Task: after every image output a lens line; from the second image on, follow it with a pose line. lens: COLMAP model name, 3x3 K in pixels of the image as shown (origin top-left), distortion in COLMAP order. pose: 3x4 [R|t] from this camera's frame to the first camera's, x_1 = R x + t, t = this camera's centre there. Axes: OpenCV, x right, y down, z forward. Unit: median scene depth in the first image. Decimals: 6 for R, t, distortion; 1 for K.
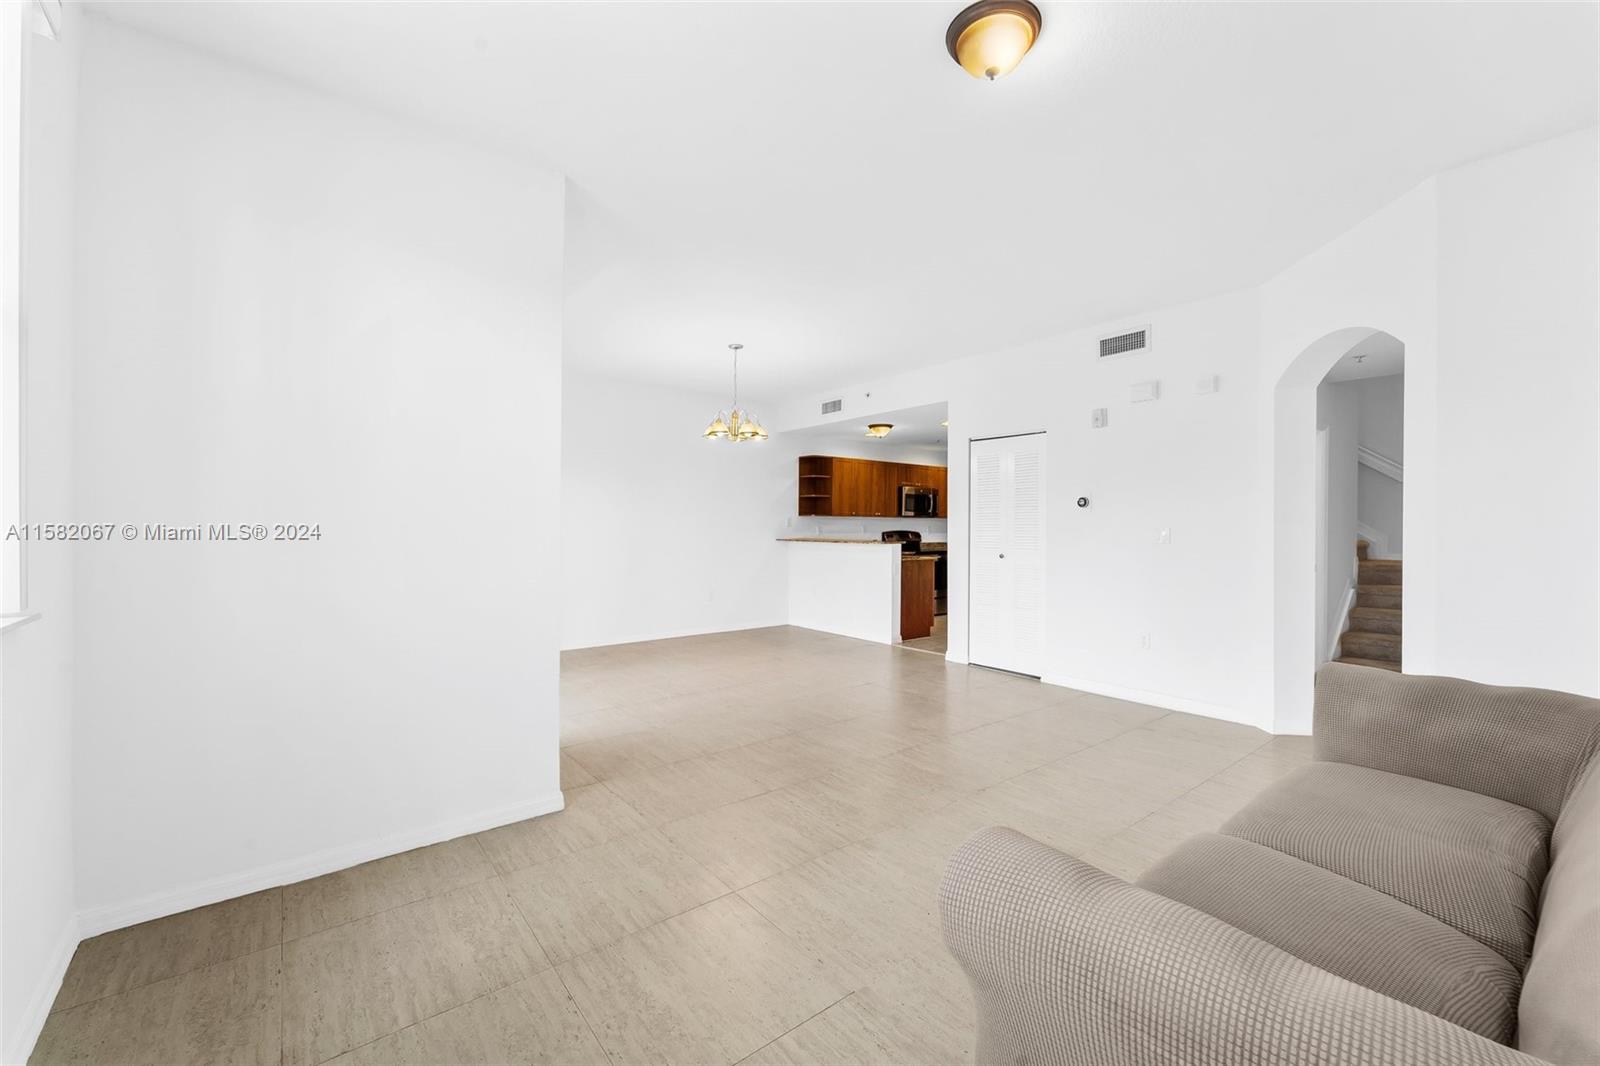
lens RADIAL K [[650.4, 0, 806.0], [0, 650.4, 531.1], [0, 0, 1]] dist [0.001898, -0.001301]
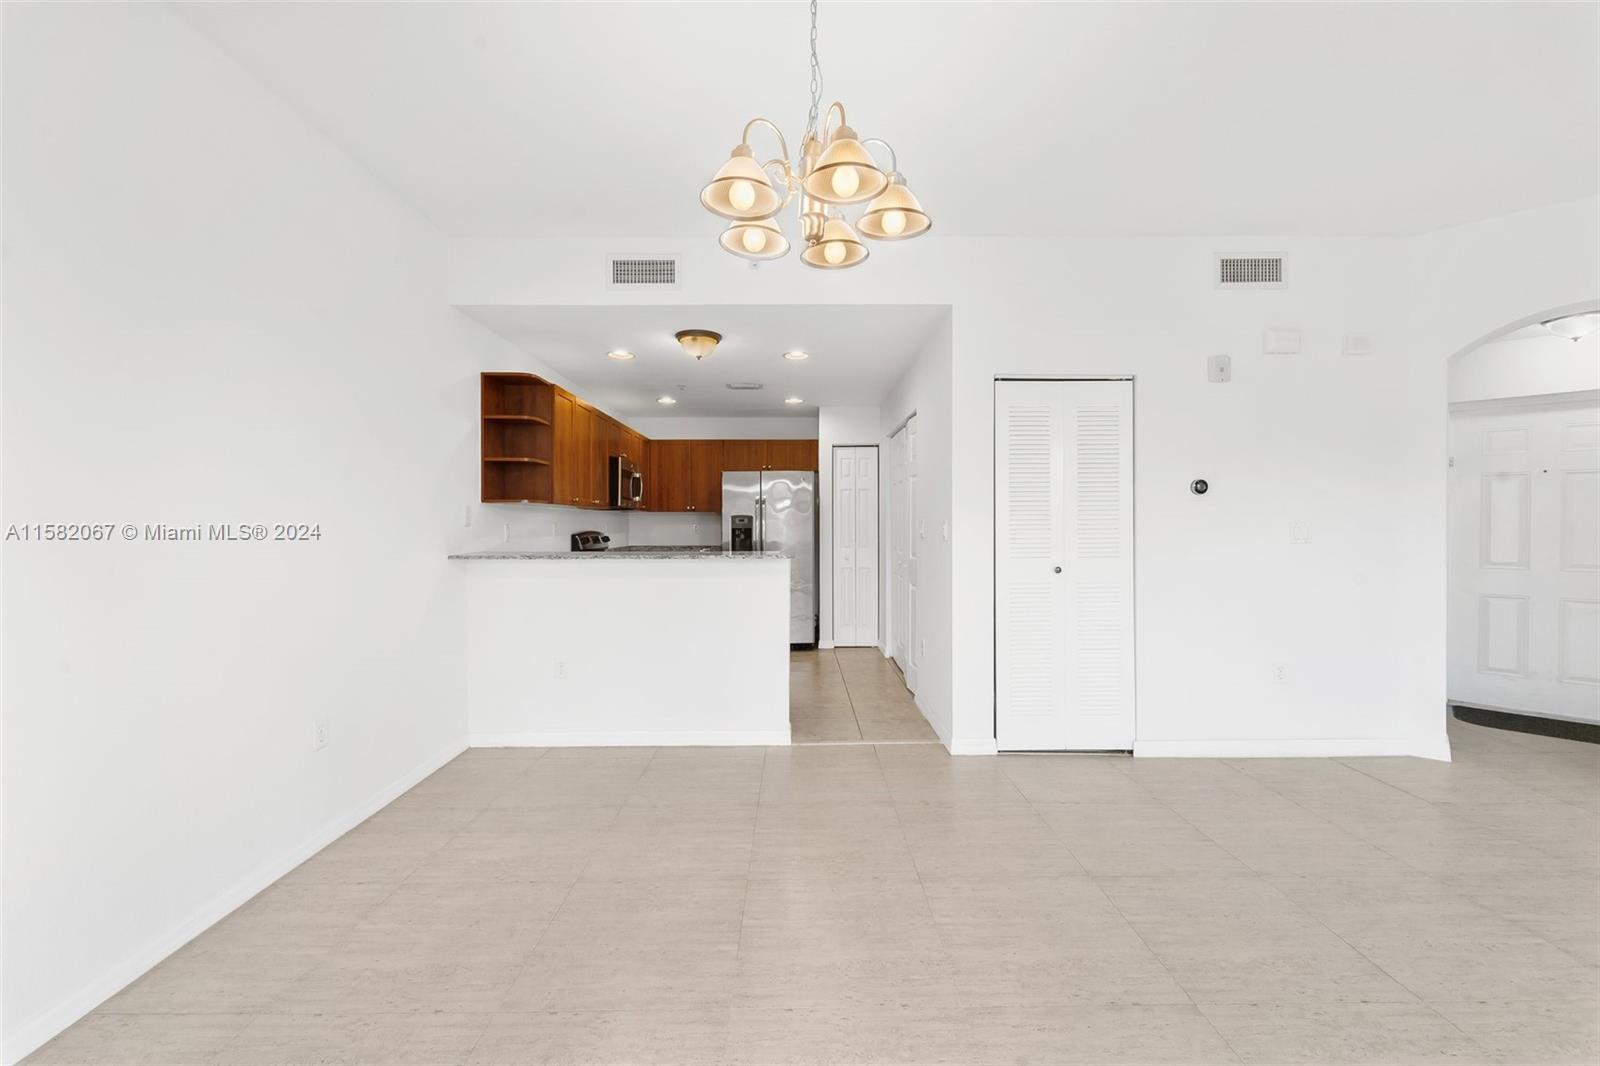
lens RADIAL K [[650.4, 0, 800.8], [0, 650.4, 527.5], [0, 0, 1]] dist [0.001898, -0.001301]
pose [[0.616417, -0.008638, 0.787372, -0.231435], [0.011443, 0.999933, 0.002012, -0.004101], [-0.787336, 0.007770, 0.616475, 0.545775]]
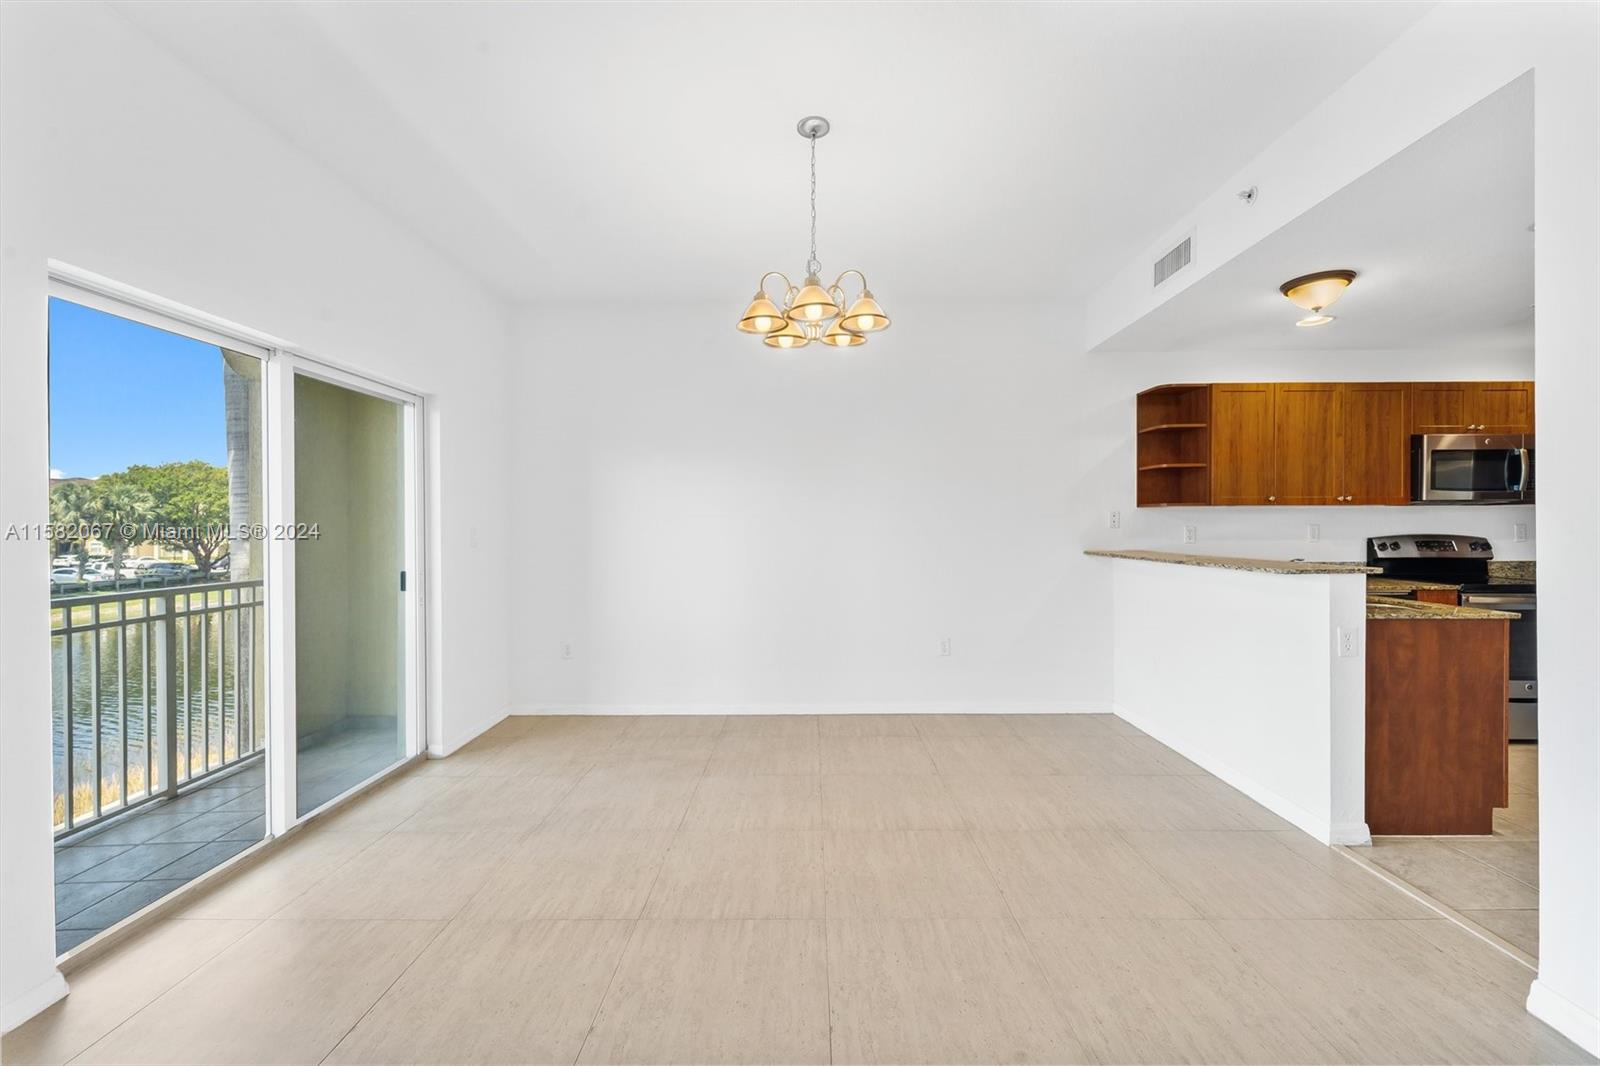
lens RADIAL K [[650.4, 0, 802.6], [0, 650.4, 531.8], [0, 0, 1]] dist [0.001898, -0.001301]
pose [[0.773205, -0.003647, -0.634145, 0.111519], [0.004406, 0.999990, -0.000379, -0.004625], [0.634141, -0.002502, 0.773214, 0.430366]]
